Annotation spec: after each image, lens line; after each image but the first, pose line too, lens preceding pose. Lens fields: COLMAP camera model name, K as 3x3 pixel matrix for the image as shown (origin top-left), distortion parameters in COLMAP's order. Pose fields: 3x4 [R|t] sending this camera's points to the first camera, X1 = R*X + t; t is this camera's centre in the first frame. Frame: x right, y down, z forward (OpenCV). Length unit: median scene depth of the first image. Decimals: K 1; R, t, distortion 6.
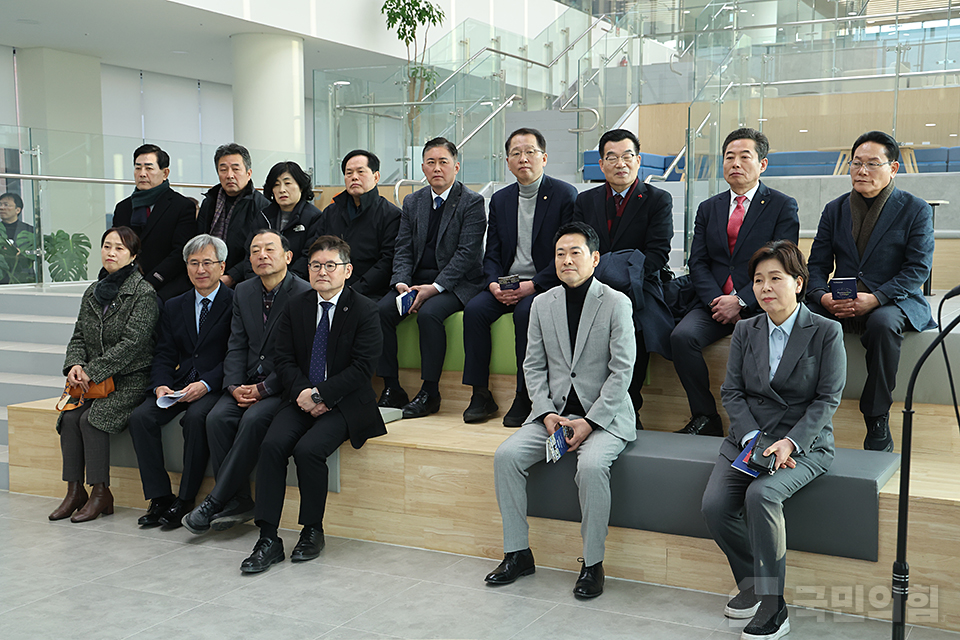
lens RADIAL K [[1159.2, 0, 480.0], [0, 1159.2, 320.0], [0, 0, 1]] dist [0.123959, -0.006347]
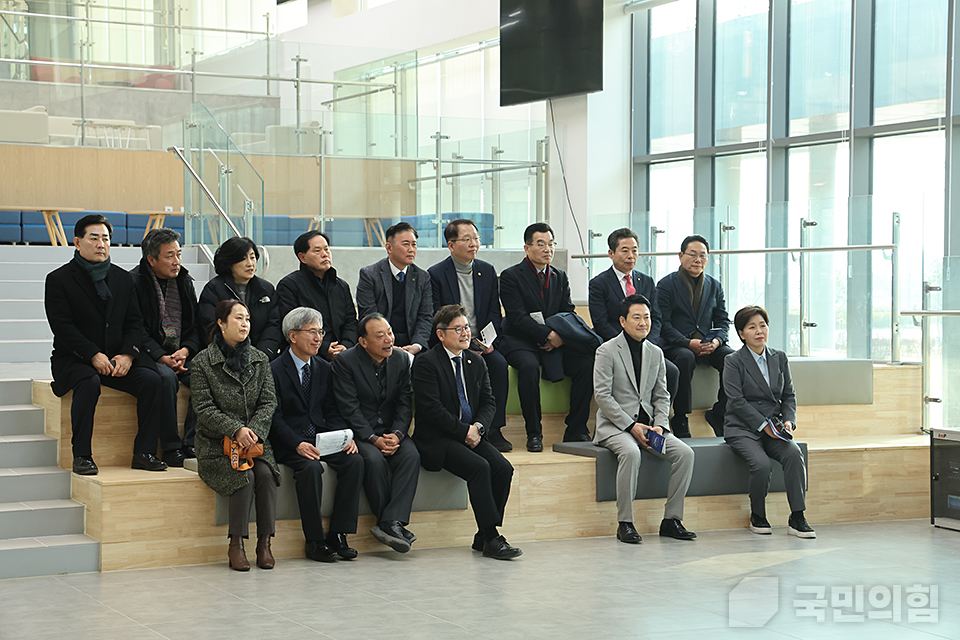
lens RADIAL K [[1943.7, 0, 480.0], [0, 1943.7, 320.0], [0, 0, 1]] dist [0.295005, 0.016369]
pose [[0.604557, -0.013086, 0.796454, -1.822068], [0.070859, 0.996785, -0.037409, 0.025998], [-0.793404, 0.079051, 0.603540, -0.295792]]
